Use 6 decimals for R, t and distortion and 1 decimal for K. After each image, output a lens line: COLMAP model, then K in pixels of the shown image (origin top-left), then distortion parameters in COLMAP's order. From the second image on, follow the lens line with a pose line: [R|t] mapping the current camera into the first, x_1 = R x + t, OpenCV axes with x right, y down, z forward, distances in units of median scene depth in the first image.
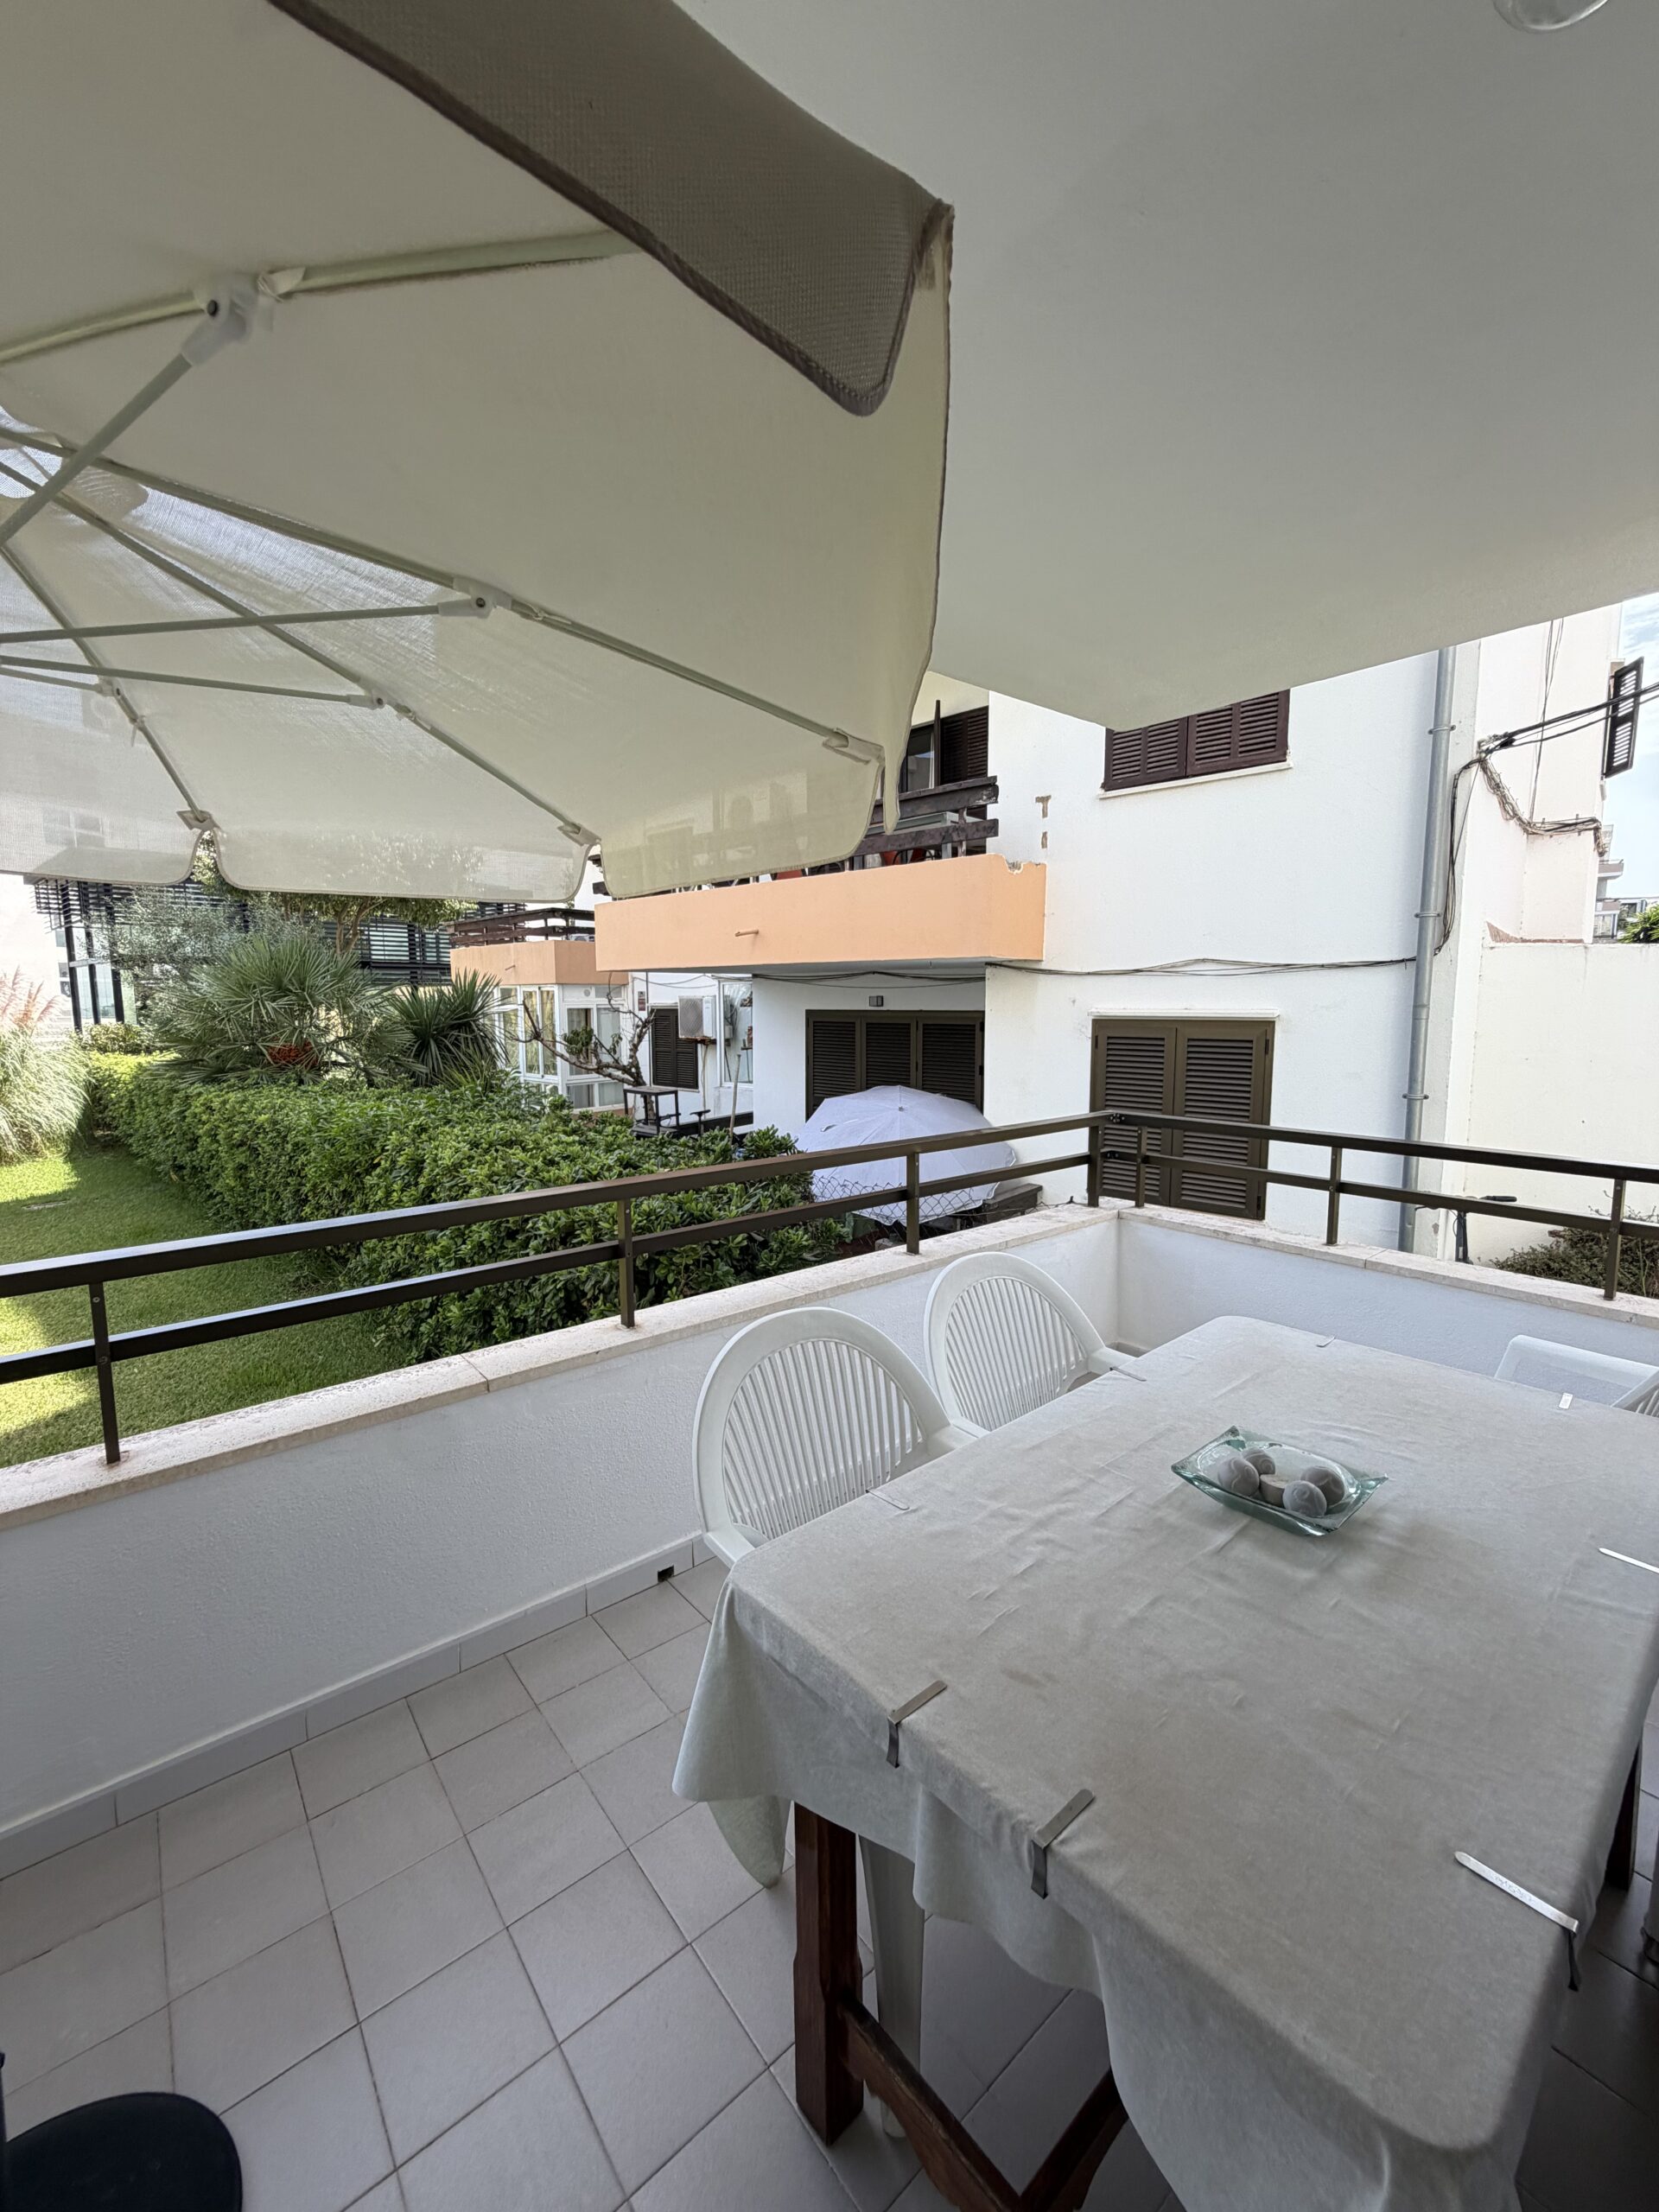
lens RADIAL K [[882.5, 0, 827.5], [0, 882.5, 1085.9], [0, 0, 1]] dist [0.000563, 0.000002]
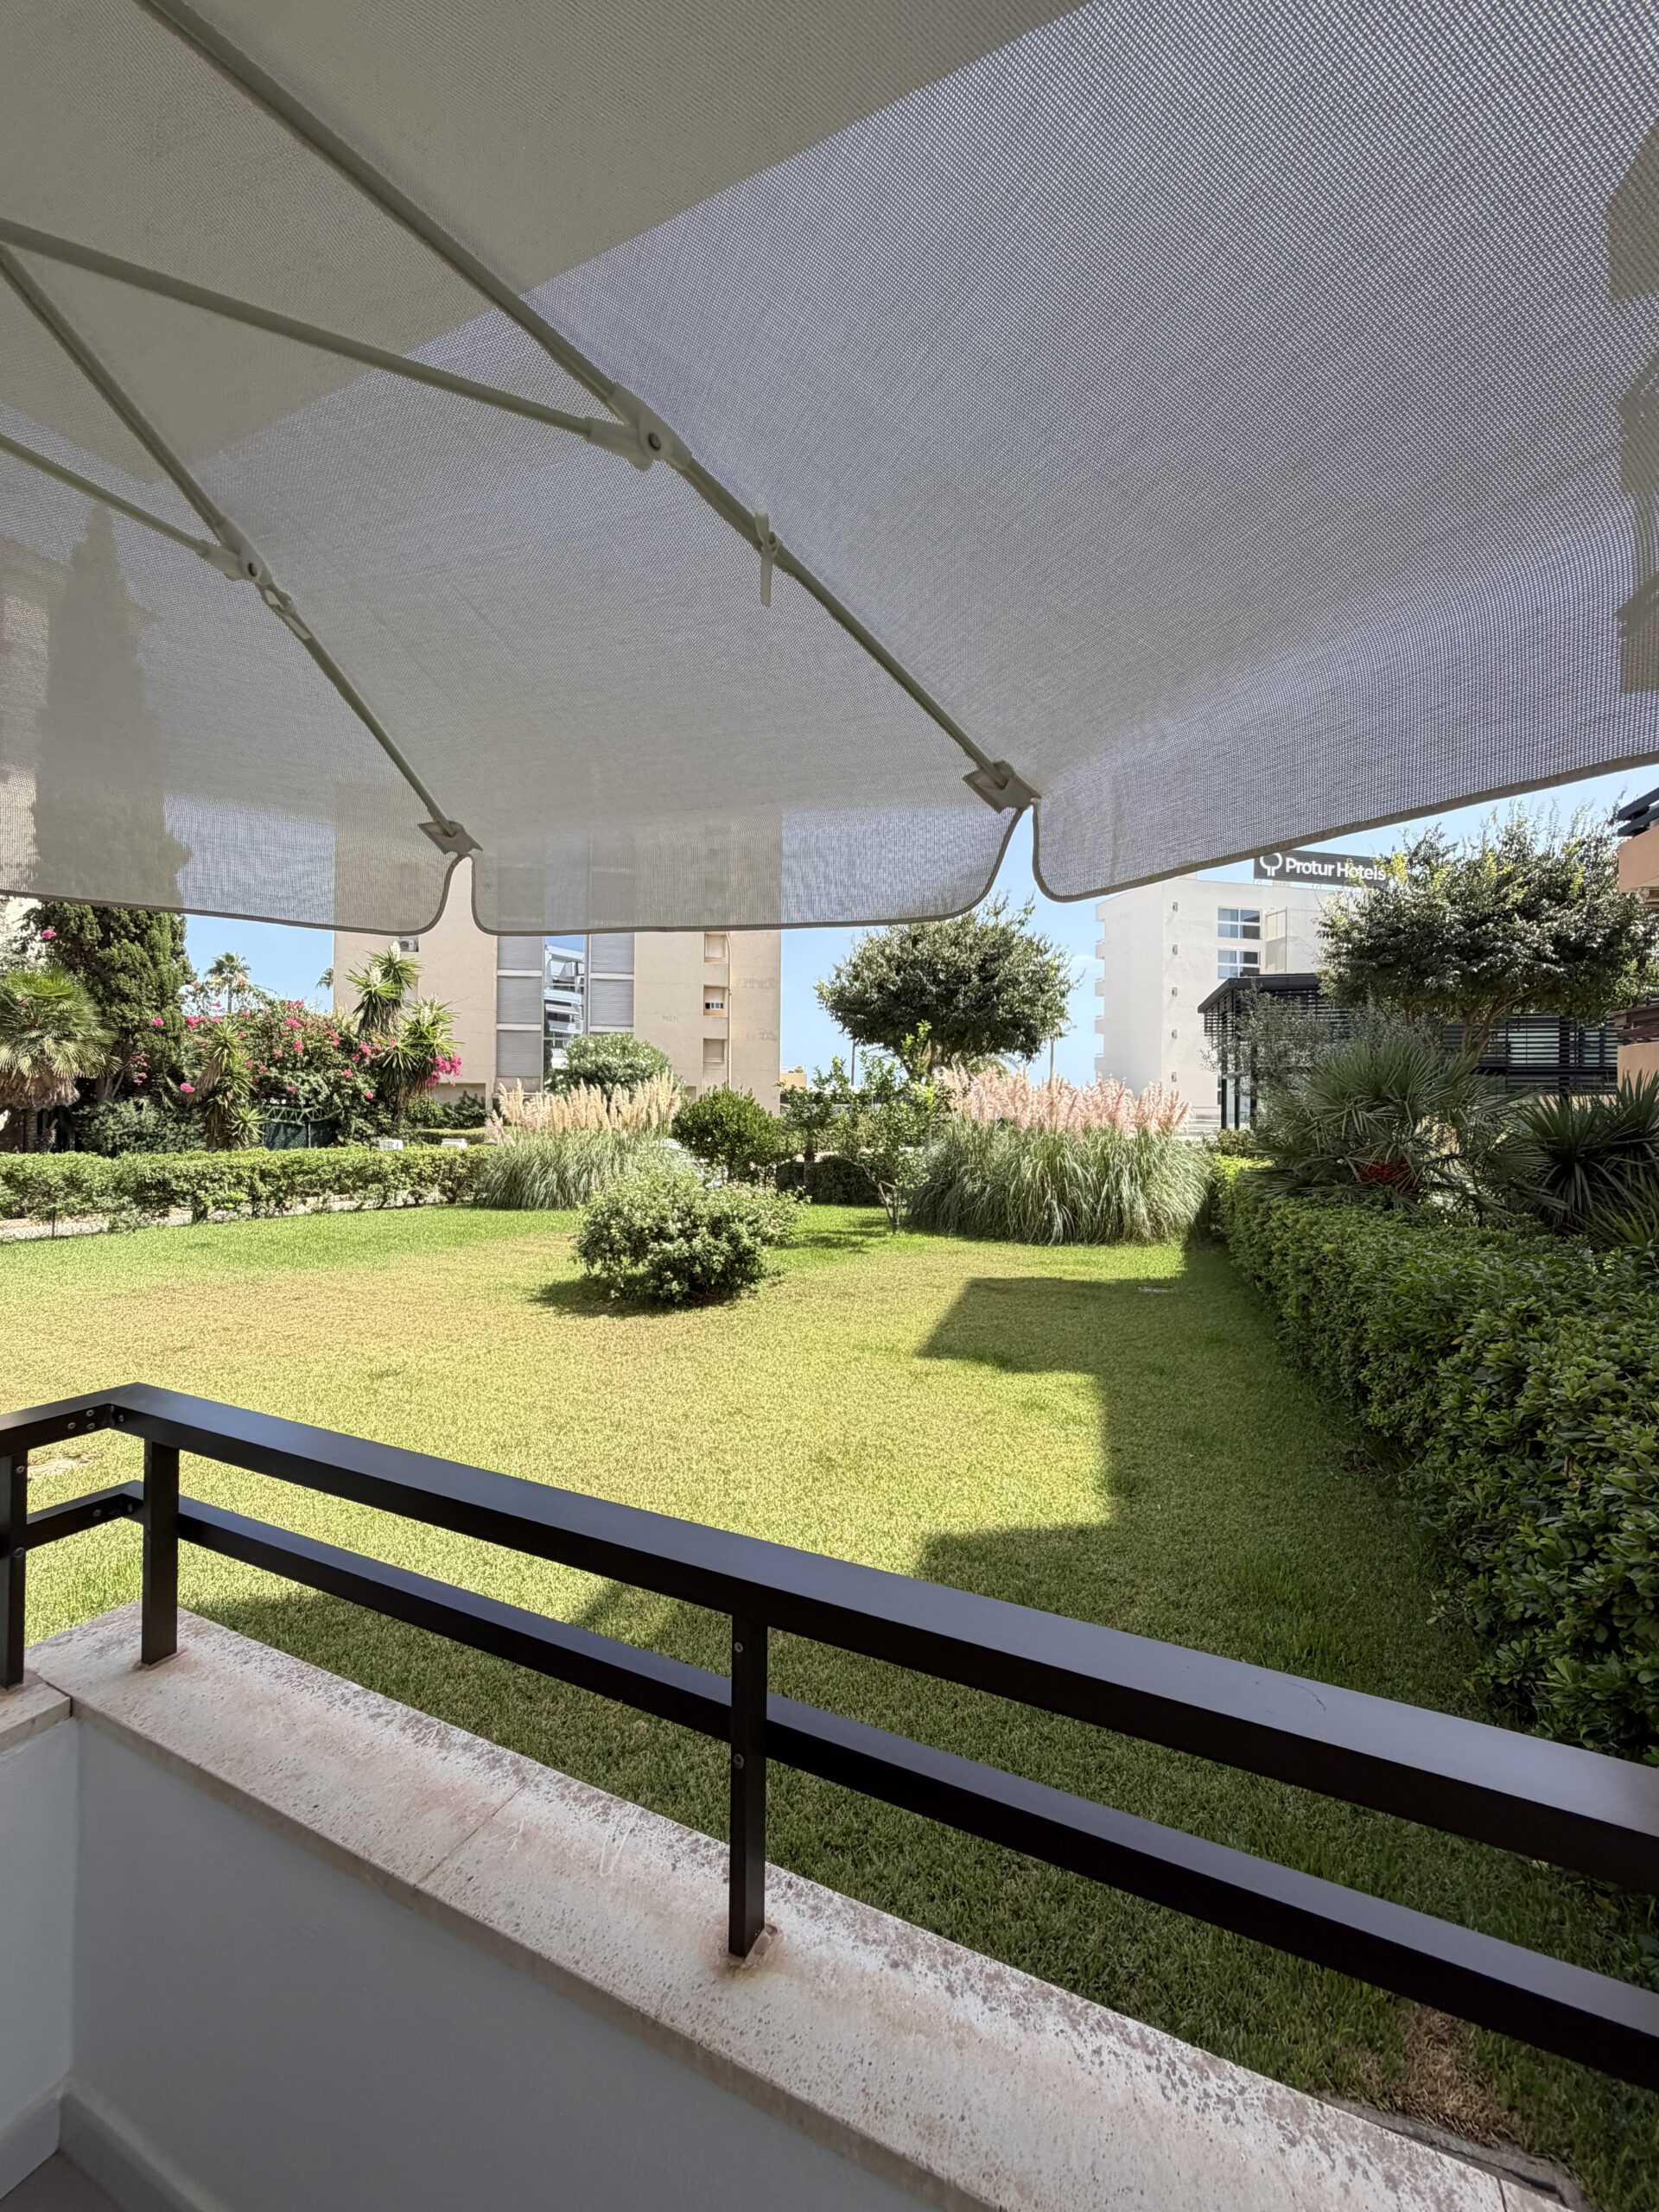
lens RADIAL K [[882.5, 0, 826.1], [0, 882.5, 1100.6], [0, 0, 1]] dist [0.000563, 0.000002]
pose [[0.423175, 0.005199, -0.906033, -0.044294], [-0.101147, 0.994004, -0.041539, -0.012753], [0.900385, 0.109220, 0.421163, 0.116641]]
